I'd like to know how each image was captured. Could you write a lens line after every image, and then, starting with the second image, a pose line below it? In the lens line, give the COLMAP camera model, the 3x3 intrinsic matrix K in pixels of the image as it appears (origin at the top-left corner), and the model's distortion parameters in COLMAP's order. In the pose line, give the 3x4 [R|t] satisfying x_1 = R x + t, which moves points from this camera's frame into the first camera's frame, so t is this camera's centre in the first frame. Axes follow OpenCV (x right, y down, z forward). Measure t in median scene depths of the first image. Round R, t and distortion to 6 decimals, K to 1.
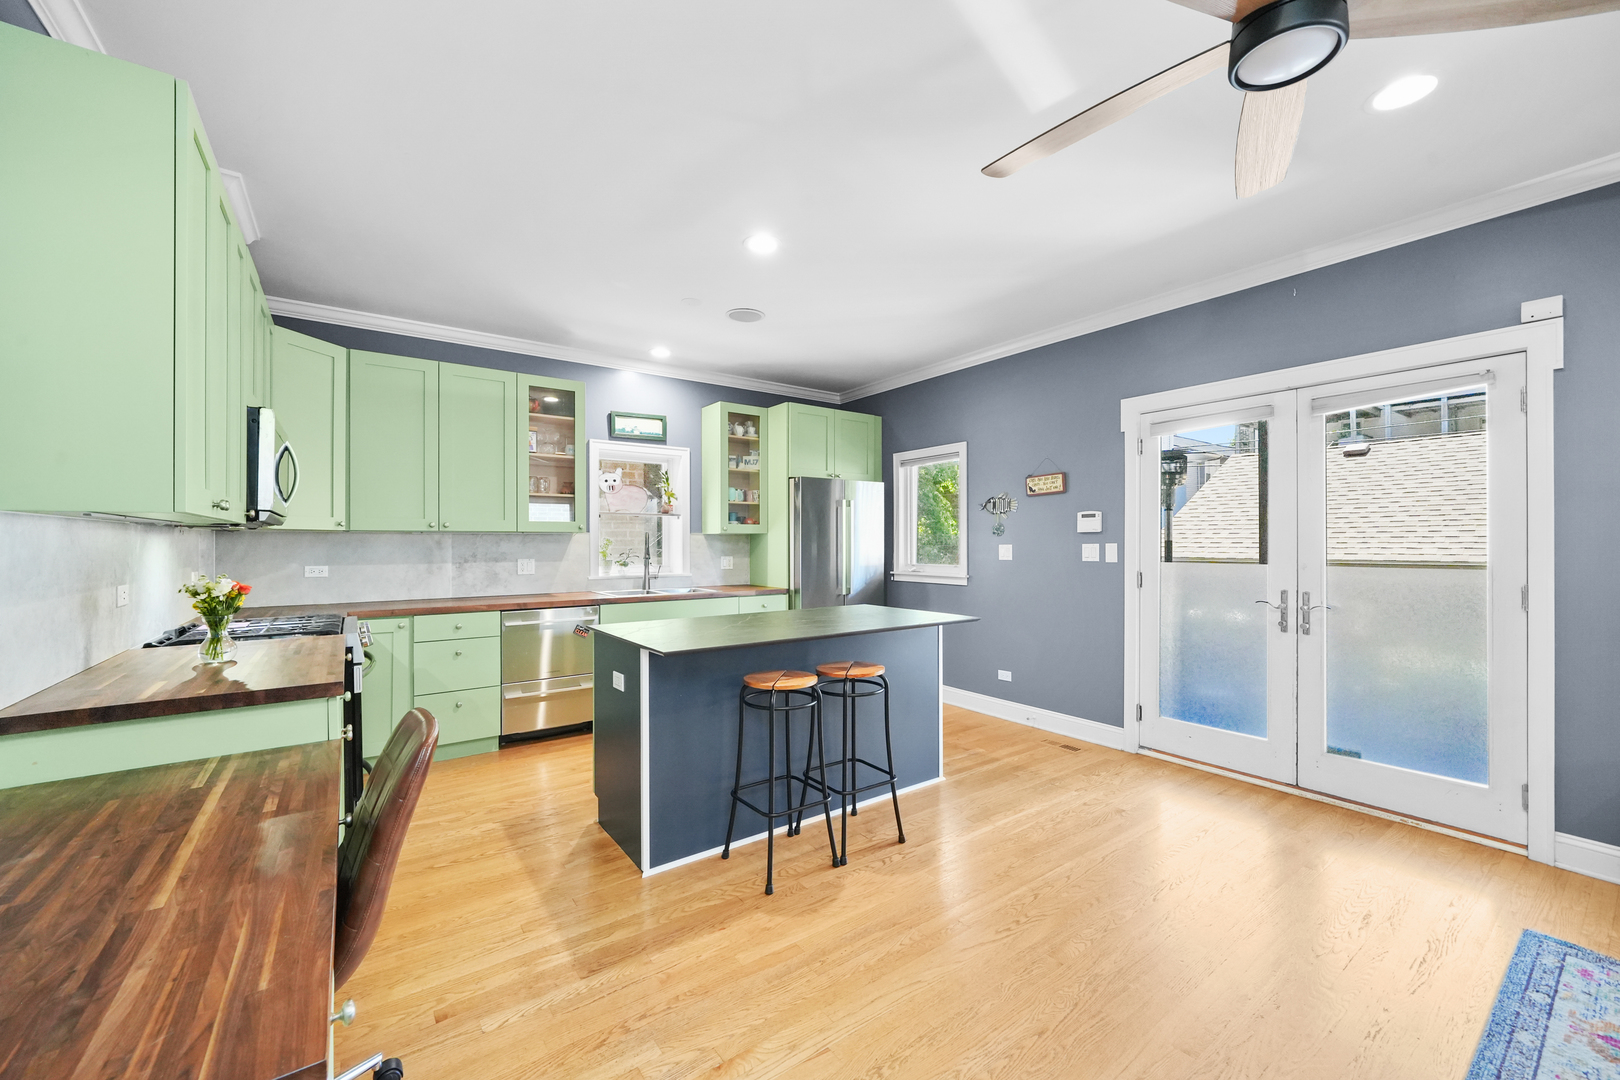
lens RADIAL K [[635.0, 0, 806.2], [0, 635.0, 541.1], [0, 0, 1]] dist [-0.002547, -0.000200]
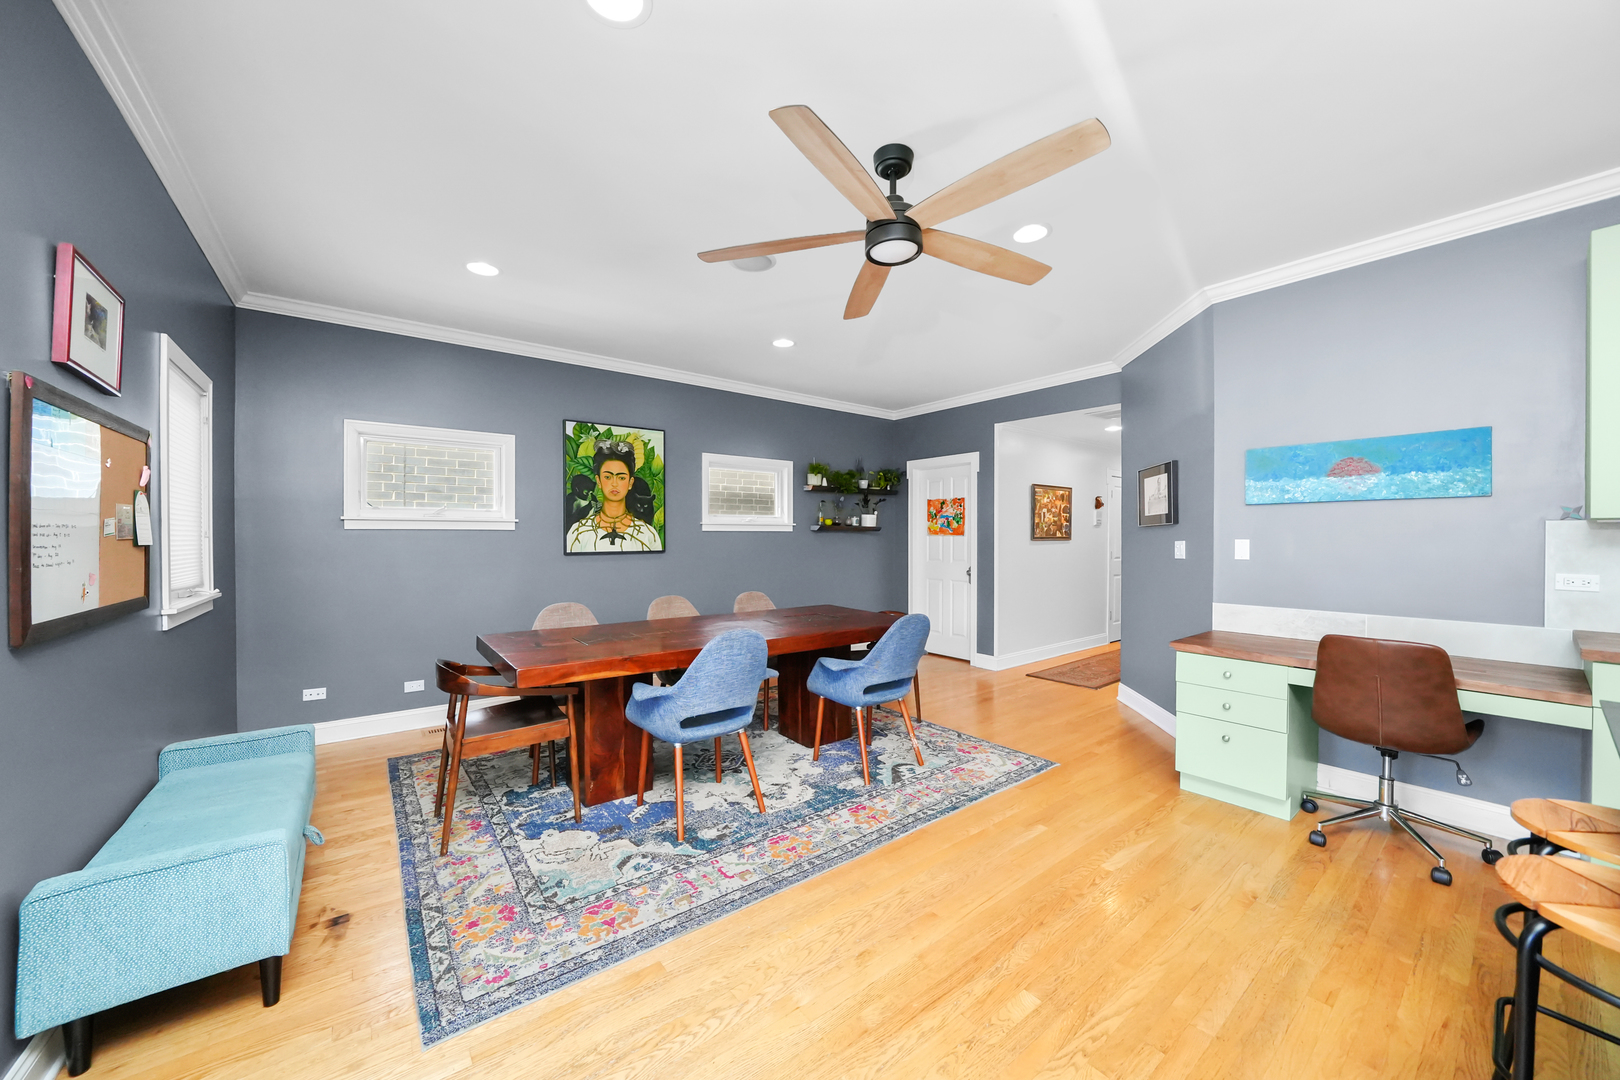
lens RADIAL K [[583.5, 0, 805.3], [0, 583.5, 541.0], [0, 0, 1]] dist [-0.019079, -0.000068]
pose [[-0.999428, 0.002054, -0.033752, 0.312418], [0.001868, 0.999983, 0.005533, 0.000066], [0.033763, 0.005467, -0.999415, 0.758142]]
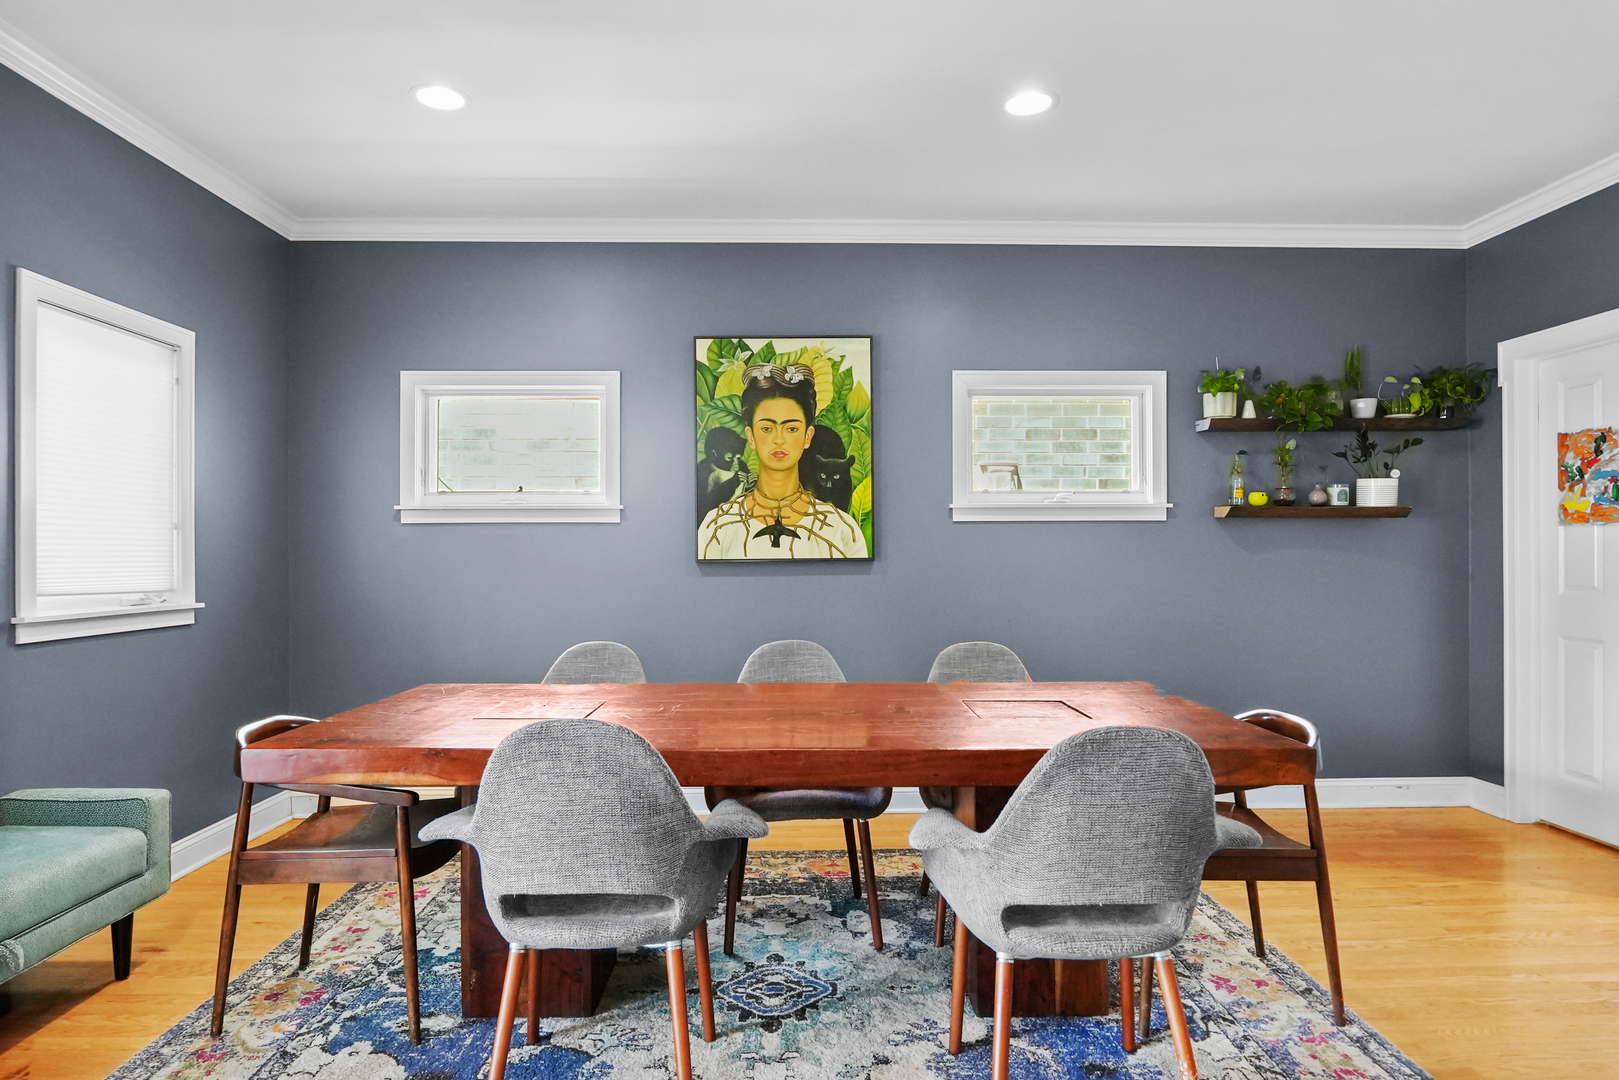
lens RADIAL K [[934.2, 0, 803.2], [0, 934.2, 546.4], [0, 0, 1]] dist [-0.013700, -0.000431]
pose [[-0.824919, 0.007192, 0.565205, 0.070243], [0.003382, 0.999964, -0.007789, 0.018077], [-0.565240, -0.004514, -0.824914, 0.483558]]
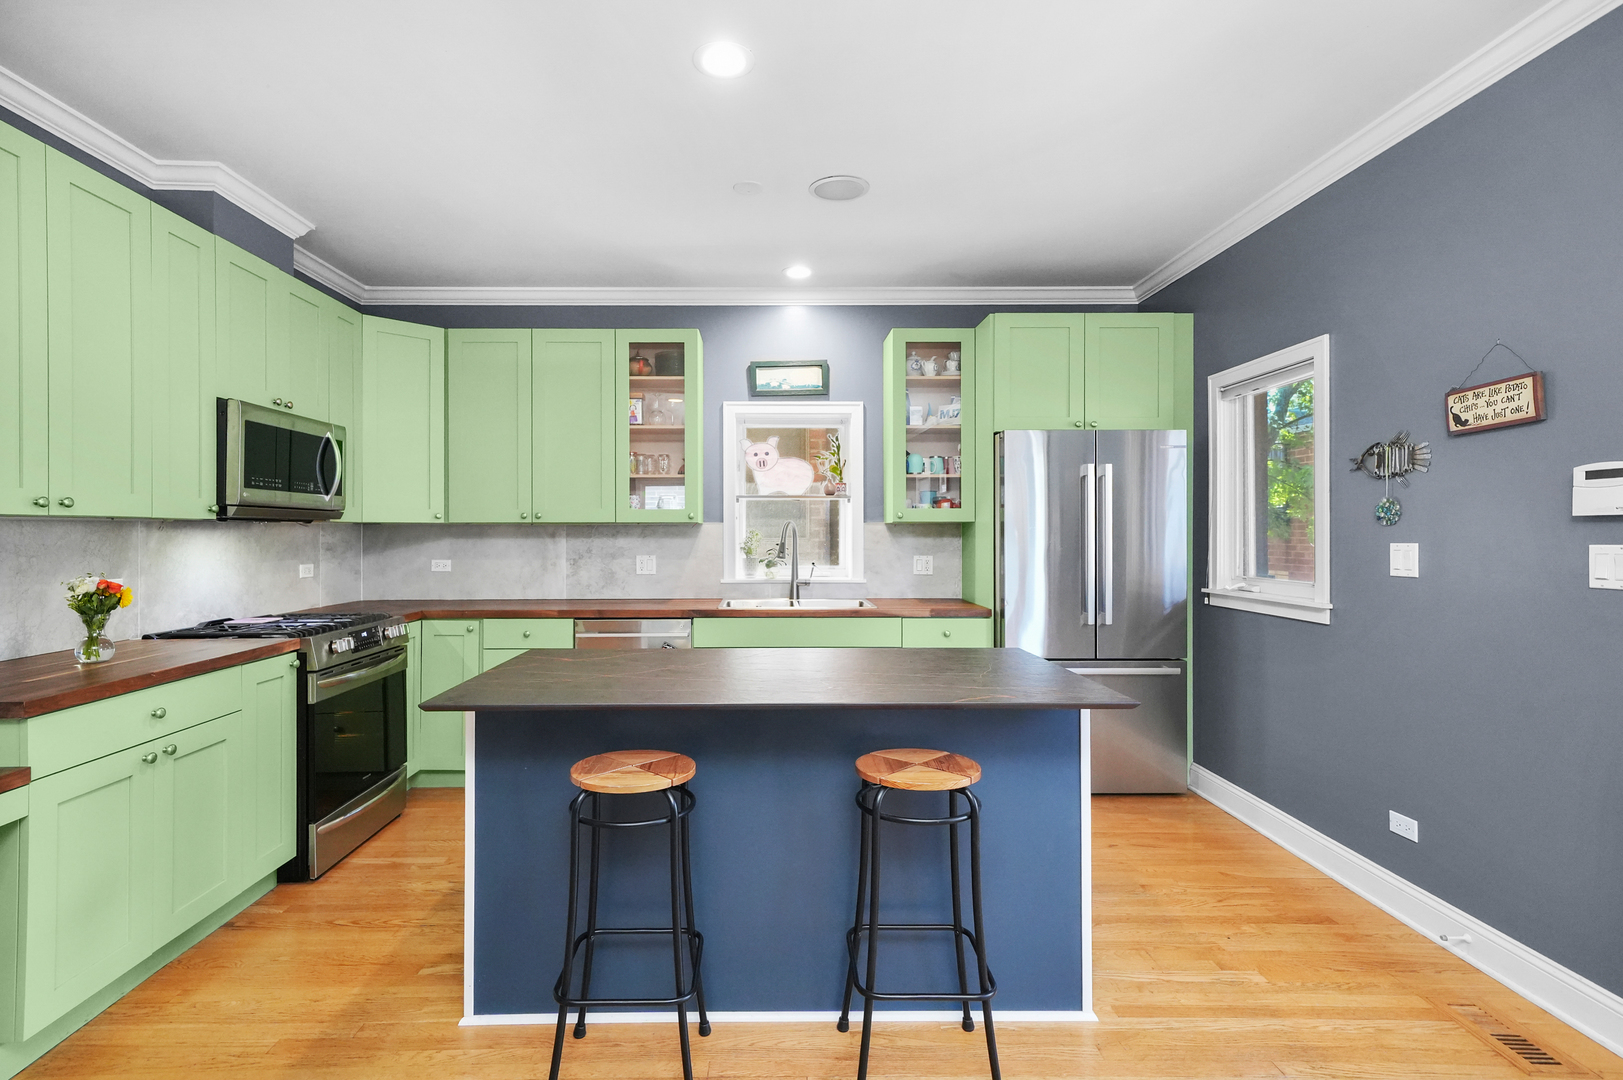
lens RADIAL K [[792.0, 0, 771.1], [0, 792.0, 528.9], [0, 0, 1]] dist [0.016507, 0.000433]
pose [[0.814727, -0.001113, -0.579844, 0.275087], [0.001205, 0.999999, -0.000226, -0.005408], [0.579844, -0.000515, 0.814728, 0.254355]]
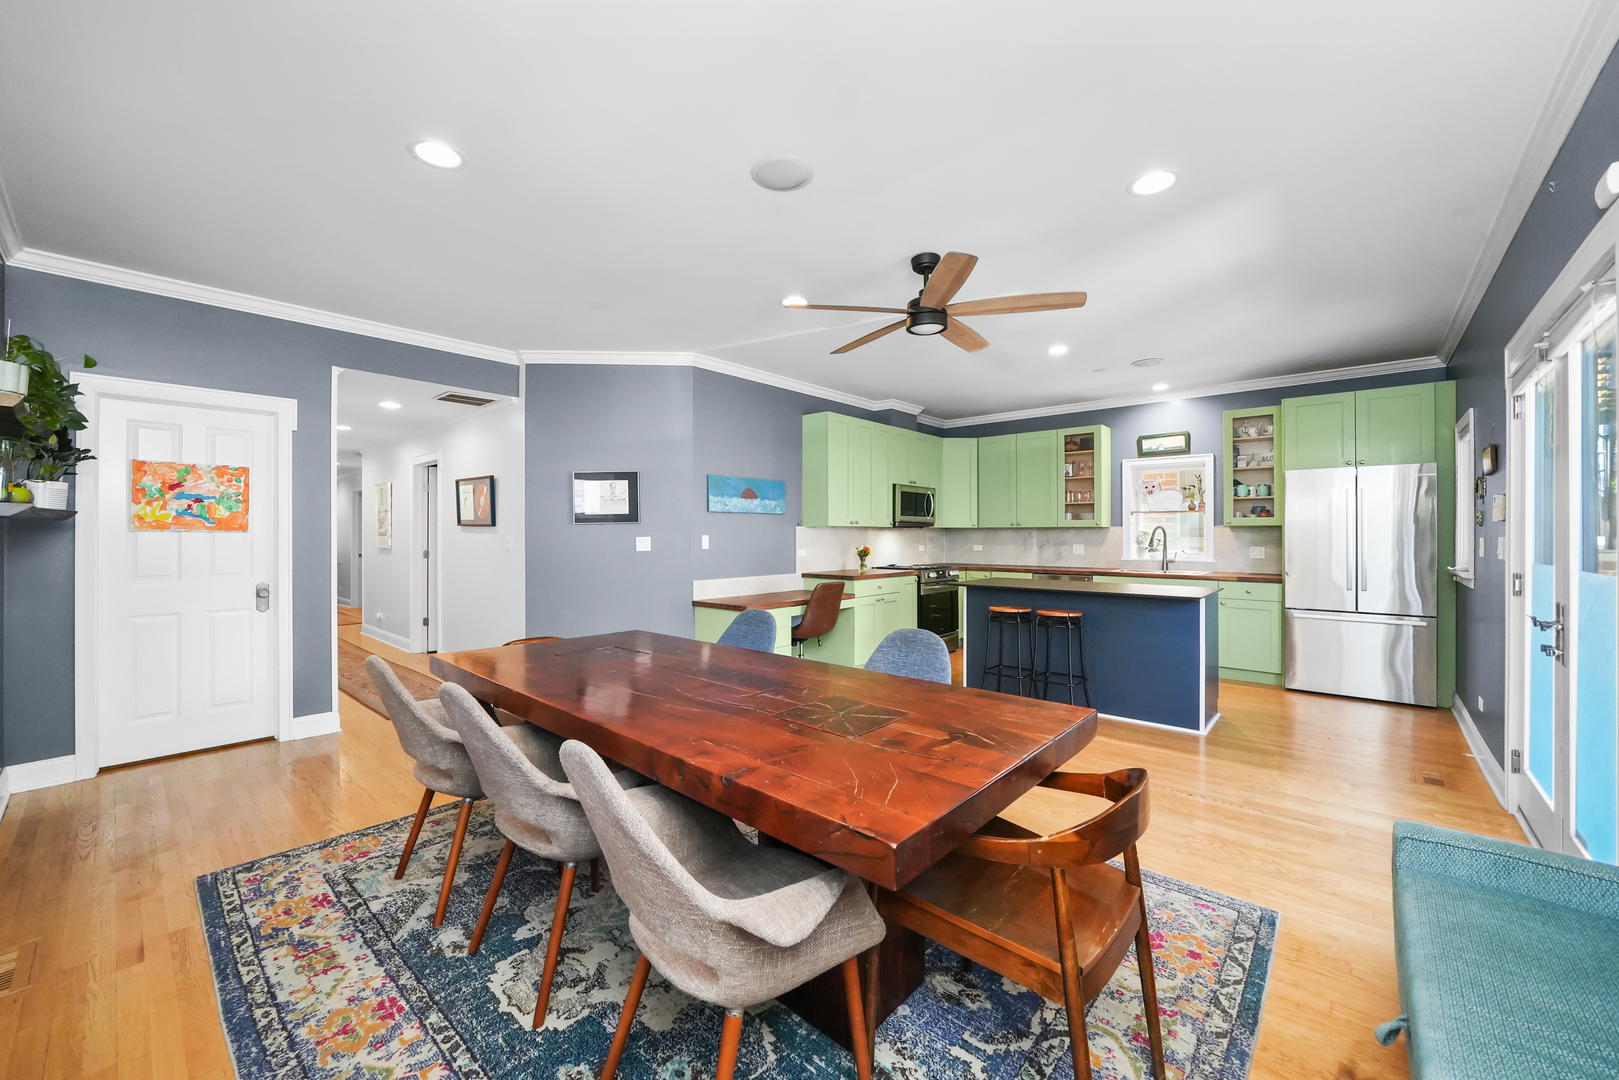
lens RADIAL K [[624.3, 0, 804.4], [0, 624.3, 532.8], [0, 0, 1]] dist [-0.010390, -0.000019]
pose [[0.221751, -0.000260, -0.975103, 0.867874], [0.001736, 0.999998, 0.000128, -0.001343], [0.975102, -0.001721, 0.221752, 0.012674]]
